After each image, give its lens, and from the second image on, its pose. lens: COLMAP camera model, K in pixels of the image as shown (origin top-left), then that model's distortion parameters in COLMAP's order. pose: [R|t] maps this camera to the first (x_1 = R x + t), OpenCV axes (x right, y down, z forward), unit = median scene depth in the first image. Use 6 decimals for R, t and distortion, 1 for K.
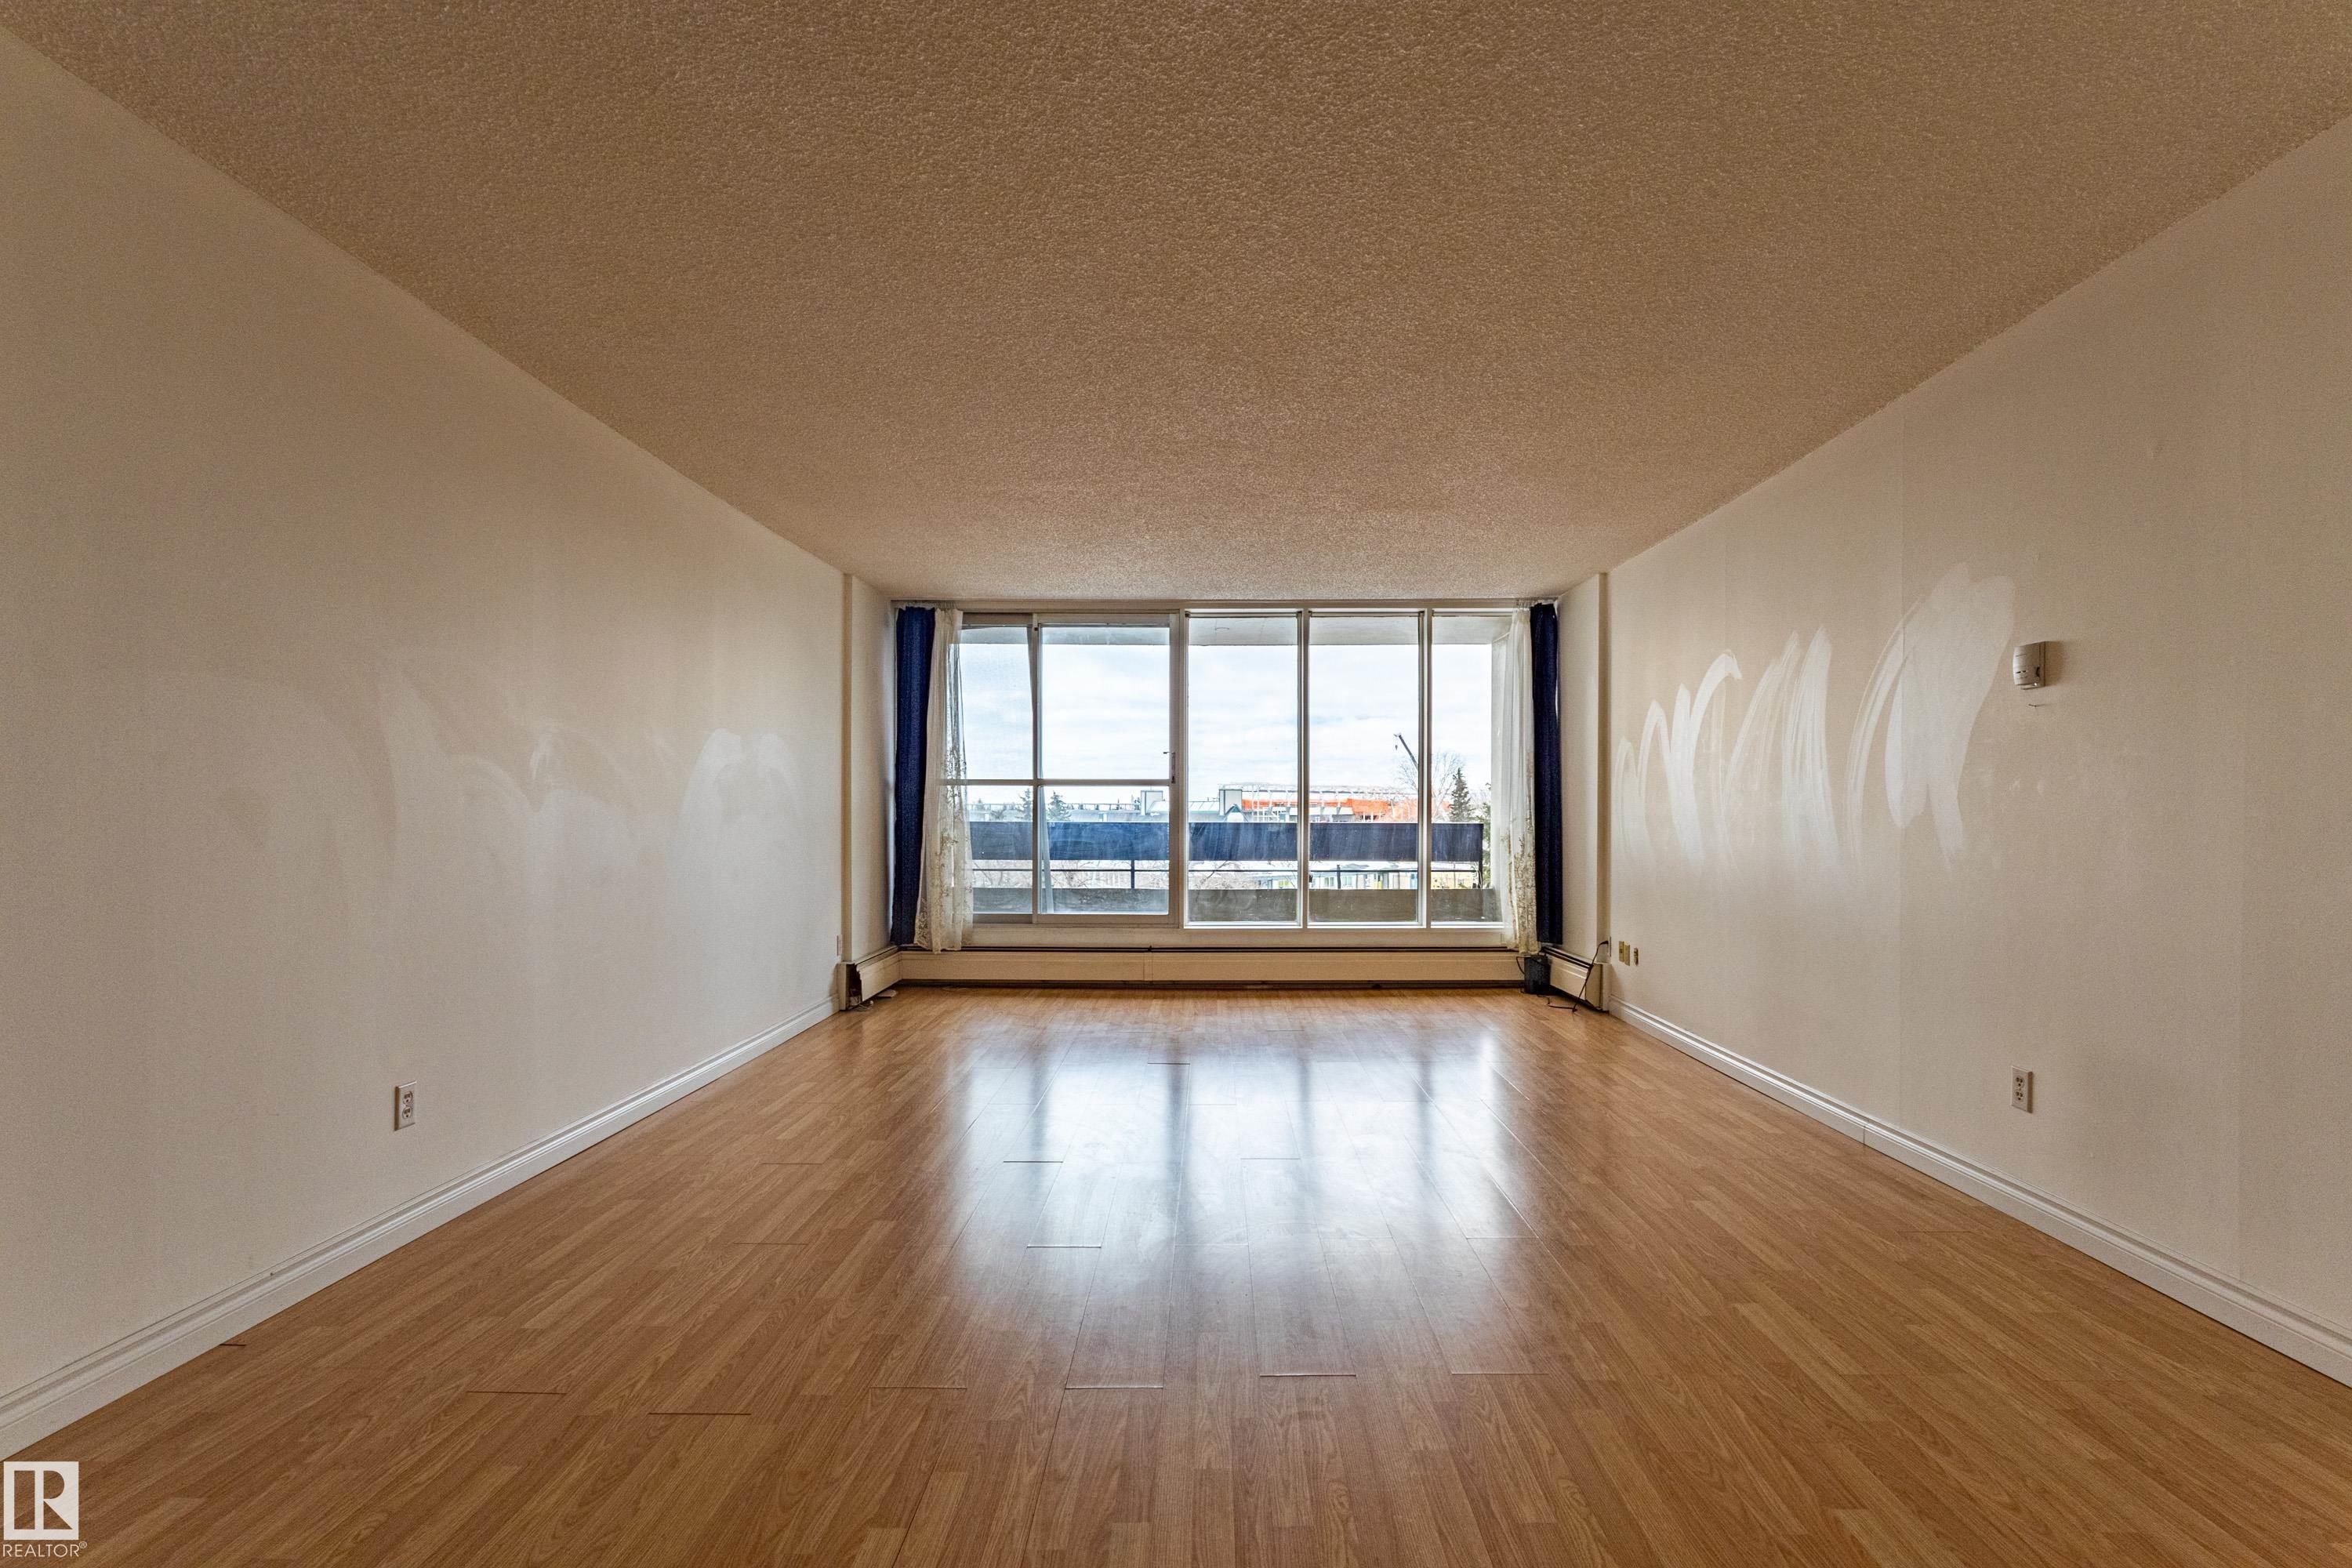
lens RADIAL K [[1092.6, 0, 1200.6], [0, 1092.6, 809.1], [0, 0, 1]] dist [0.008376, -0.000496]
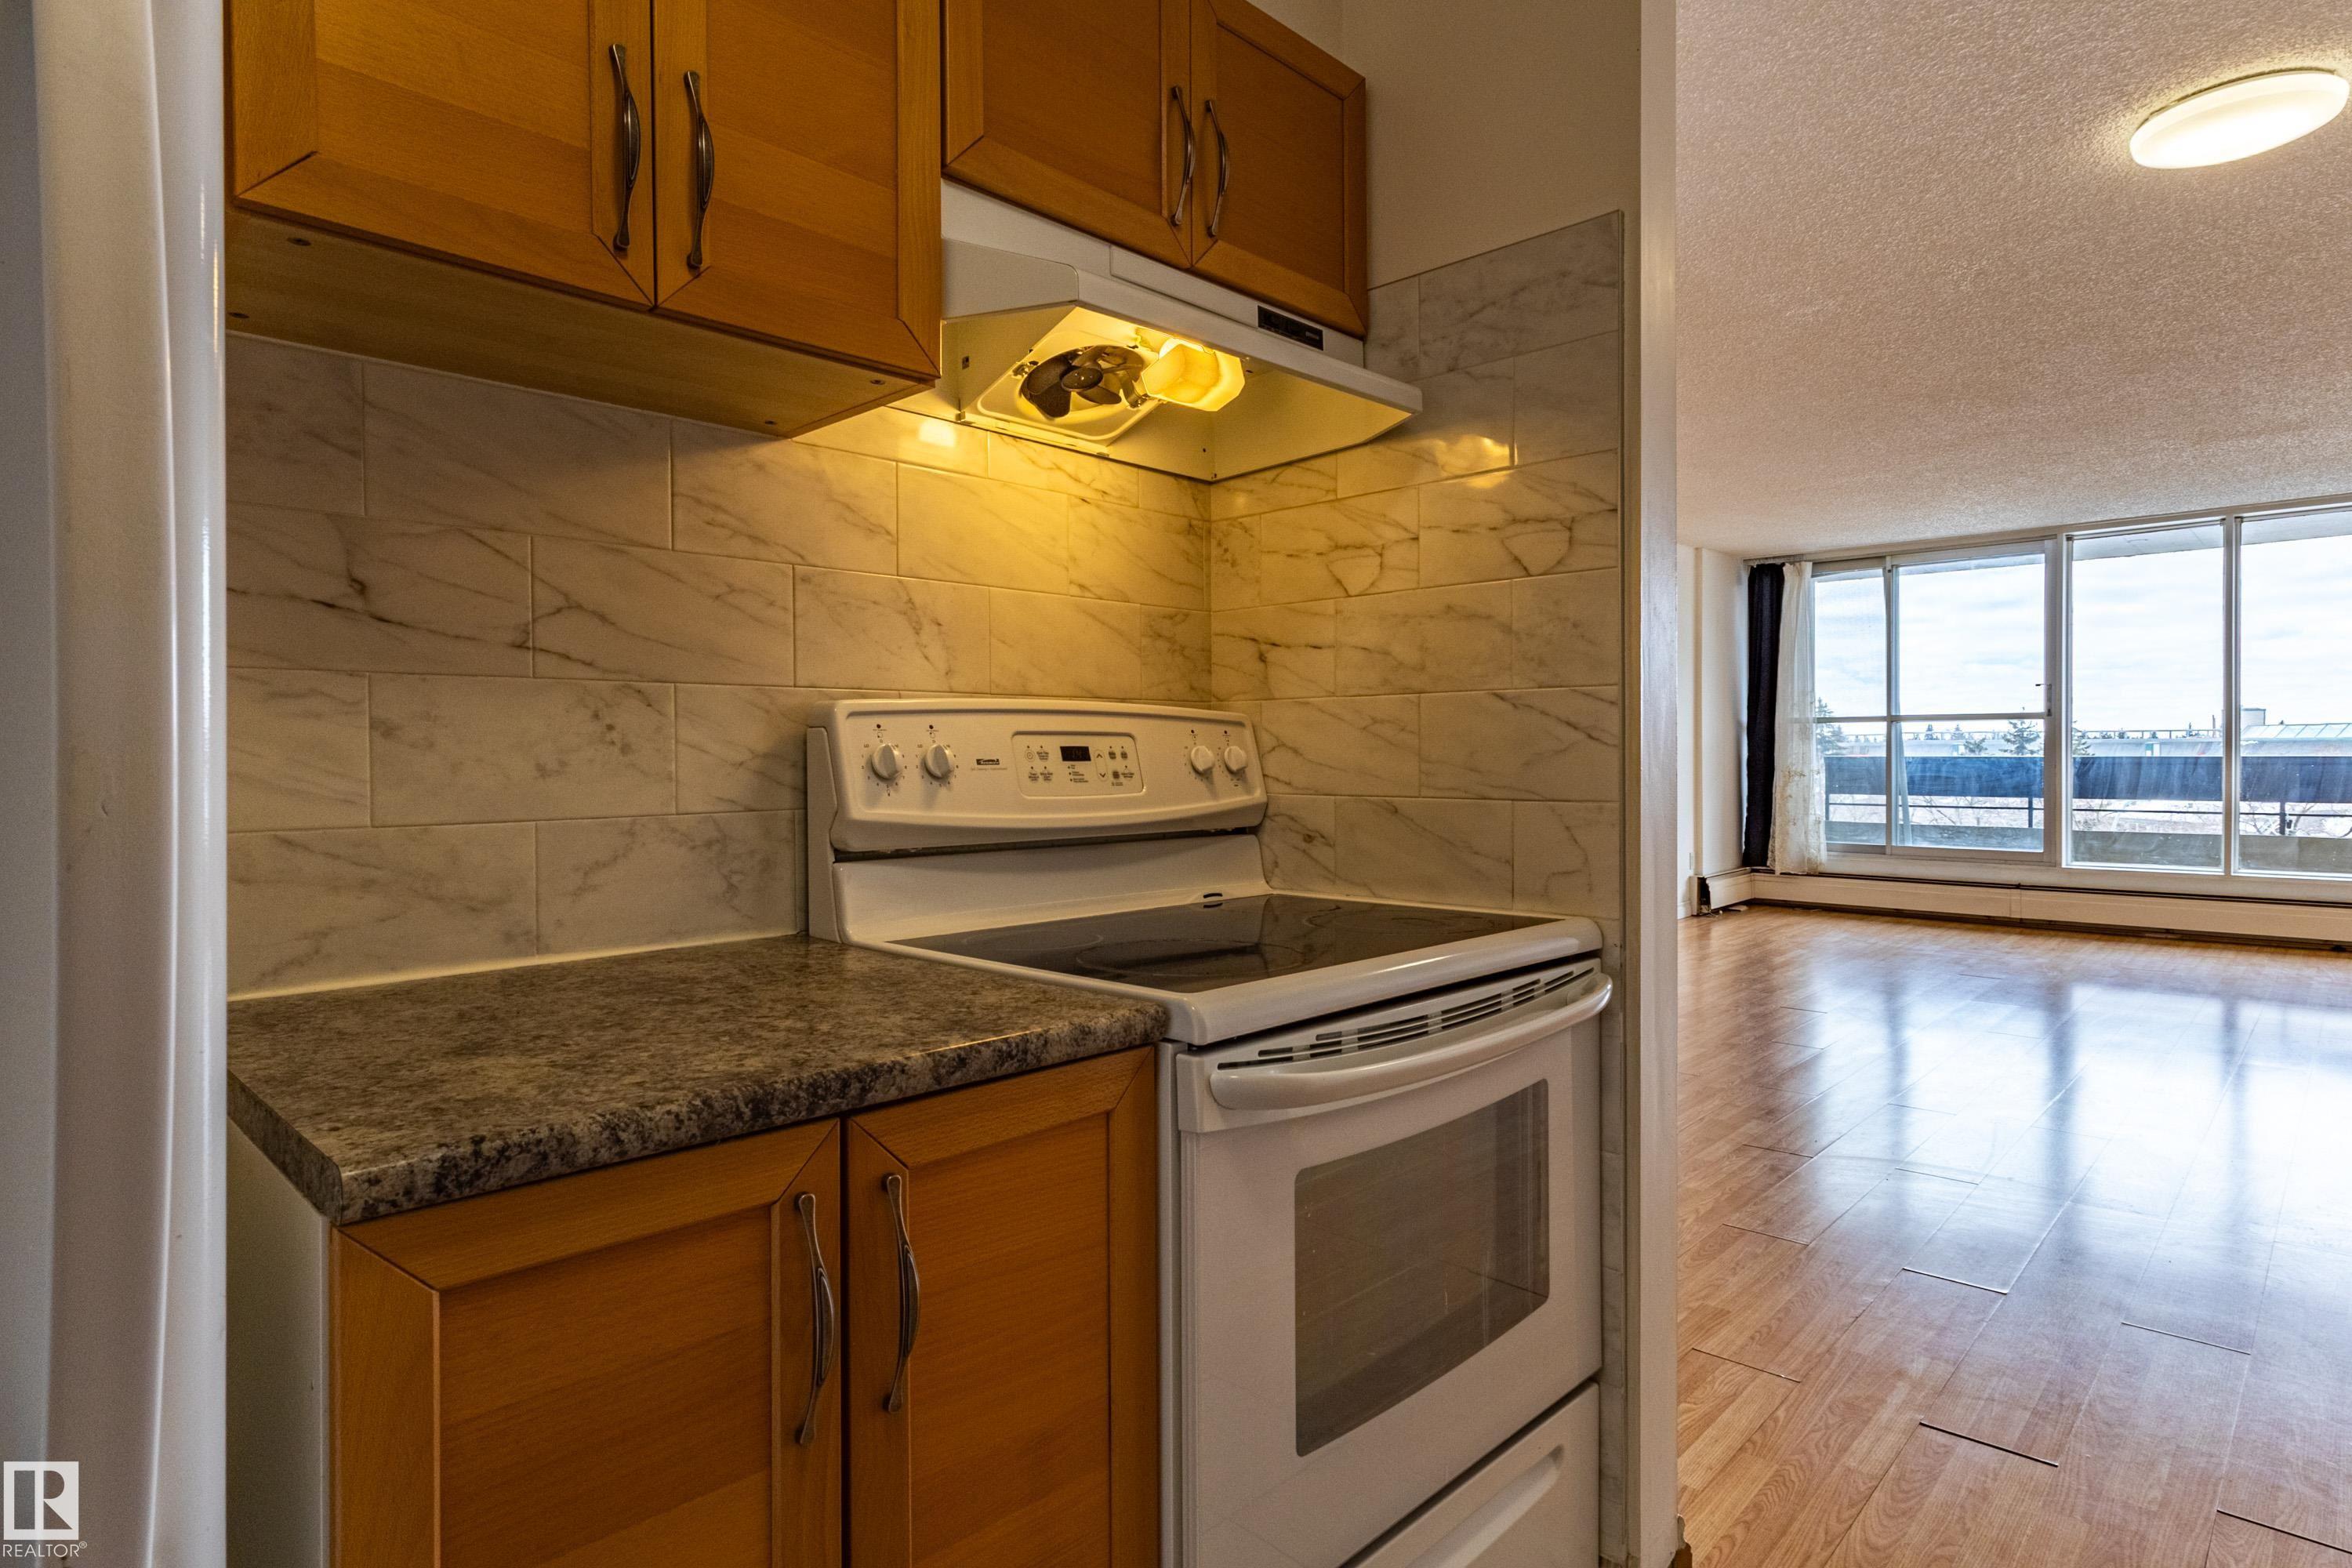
lens RADIAL K [[1254.8, 0, 1177.7], [0, 1254.8, 767.5], [0, 0, 1]] dist [0.002652, 0.001727]
pose [[0.727263, 0.002916, -0.686353, 0.180210], [0.011513, 0.999798, 0.016446, -0.005975], [0.686263, -0.019863, 0.727083, -0.338034]]
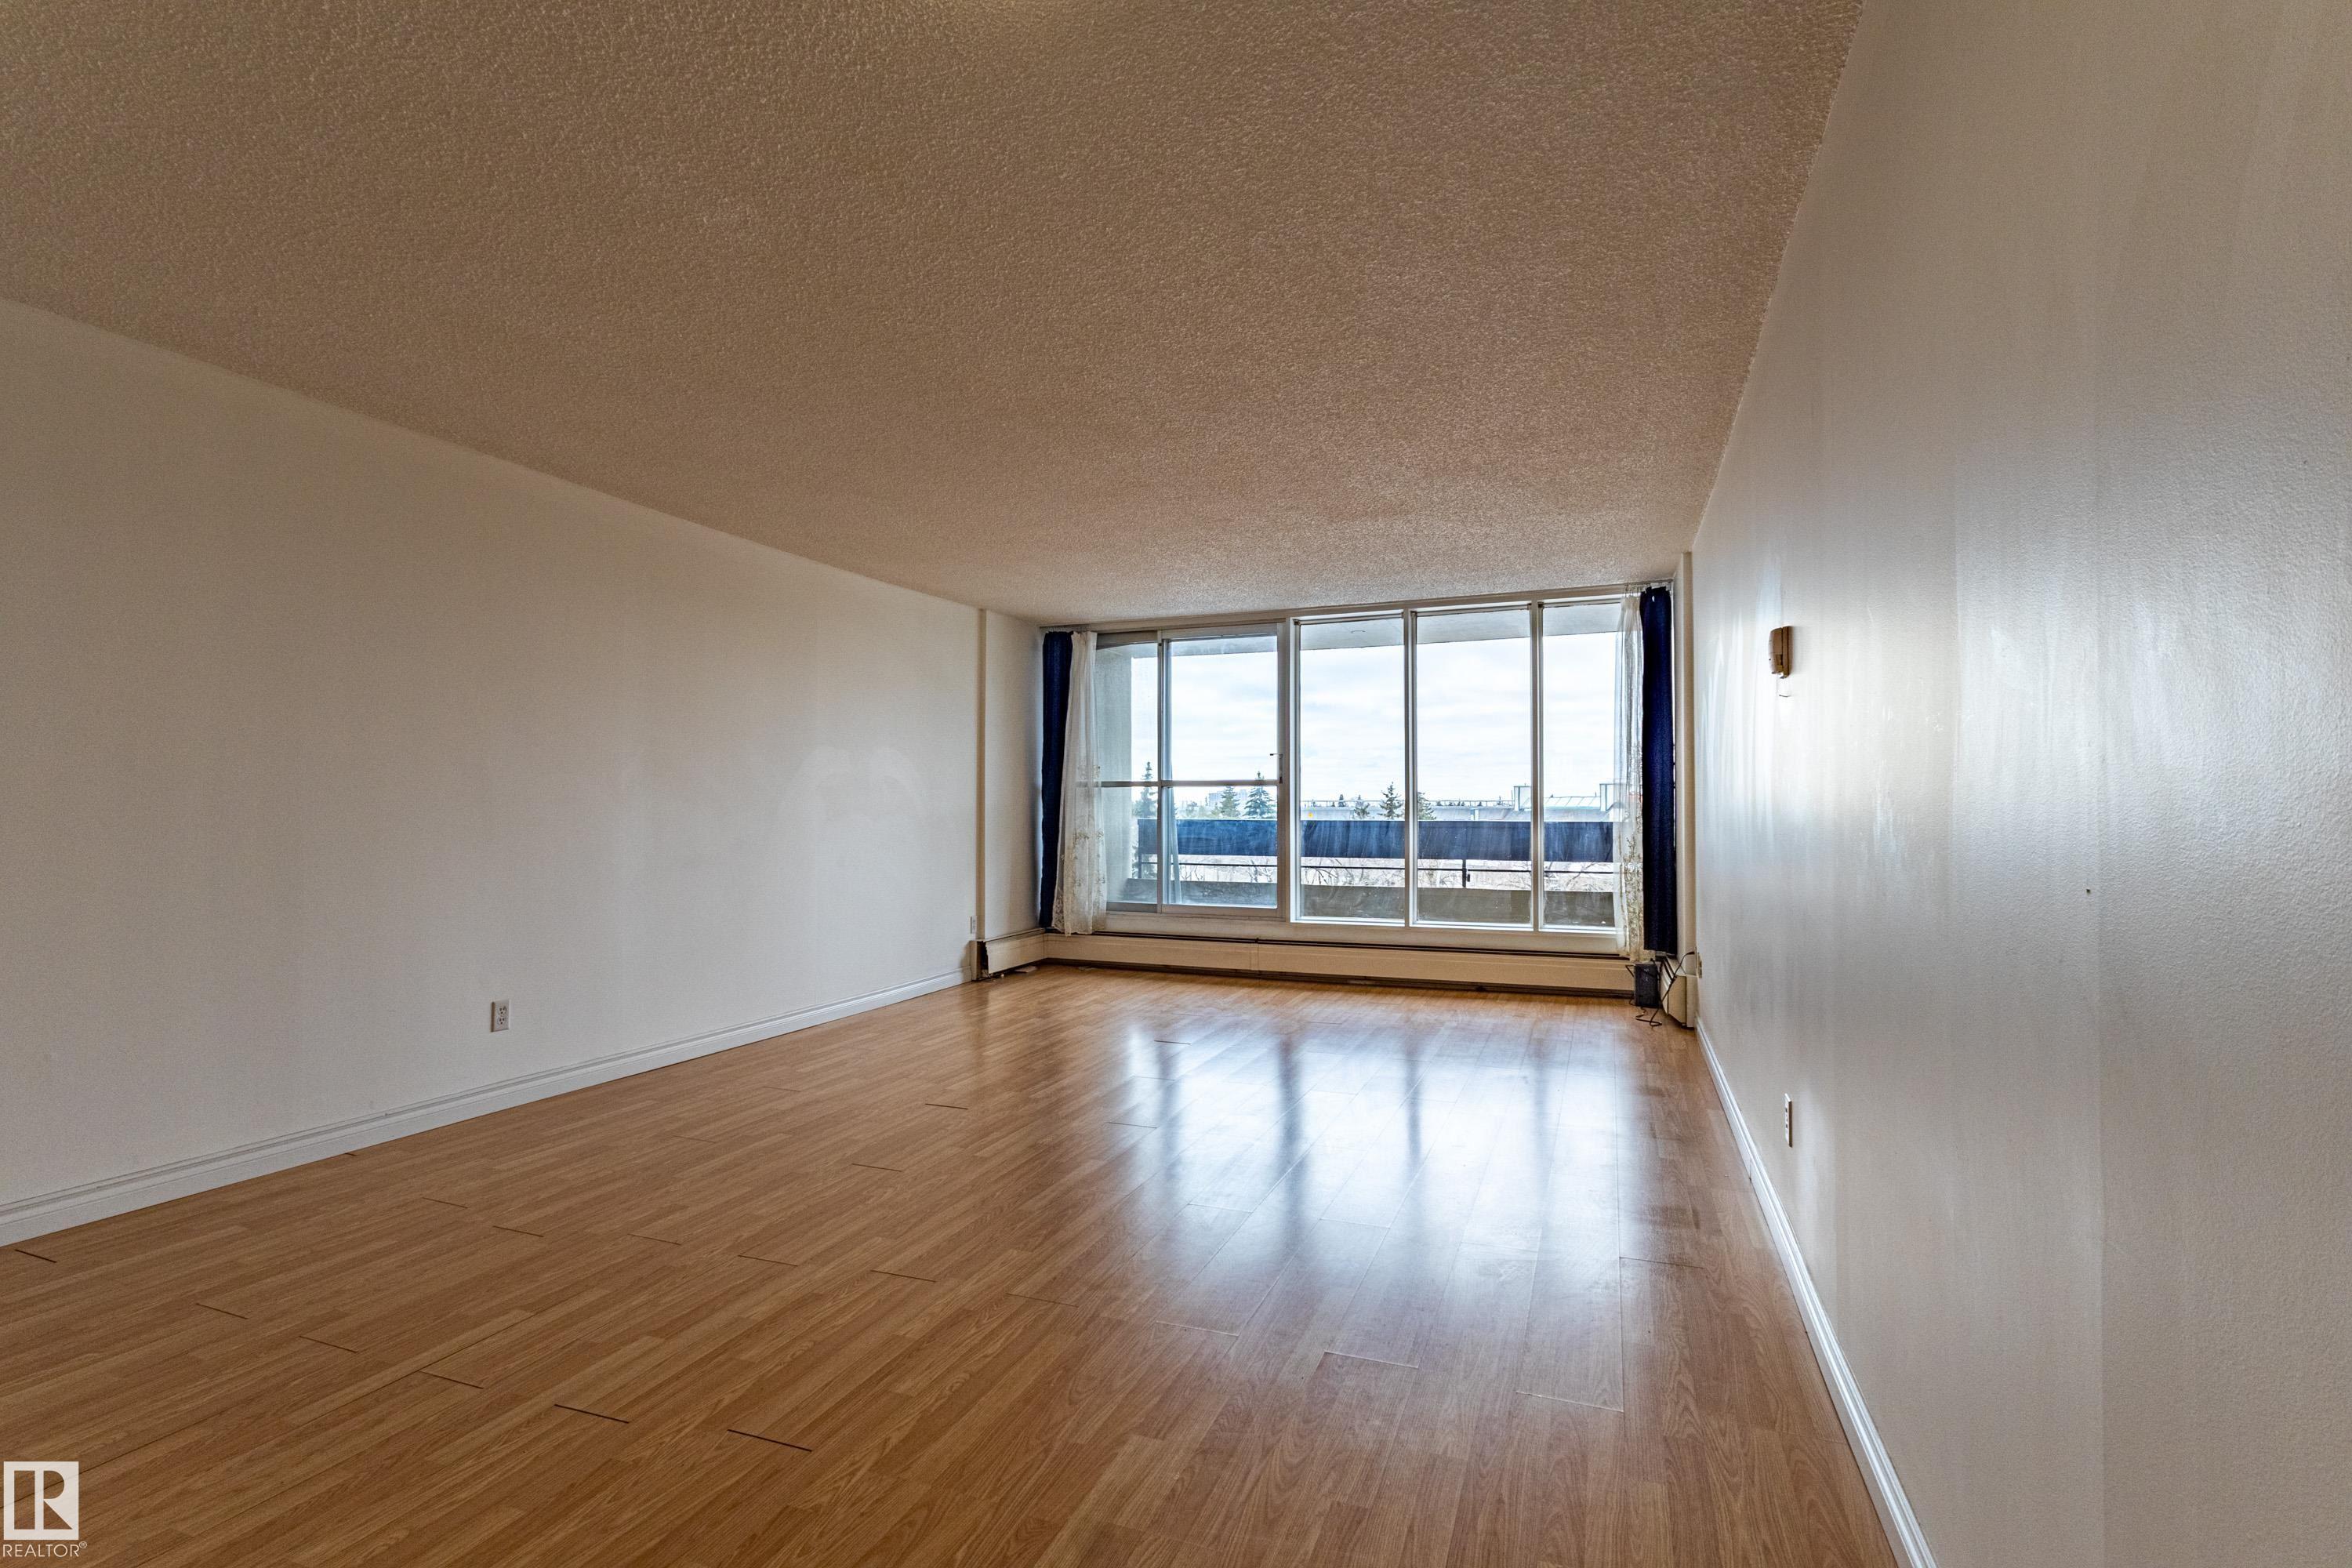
lens RADIAL K [[1092.6, 0, 1182.7], [0, 1092.6, 779.4], [0, 0, 1]] dist [0.008376, -0.000496]
pose [[0.931998, -0.011457, -0.362283, 0.273752], [0.002732, 0.999694, -0.024586, -0.001869], [0.362454, 0.021924, 0.931744, -0.013347]]
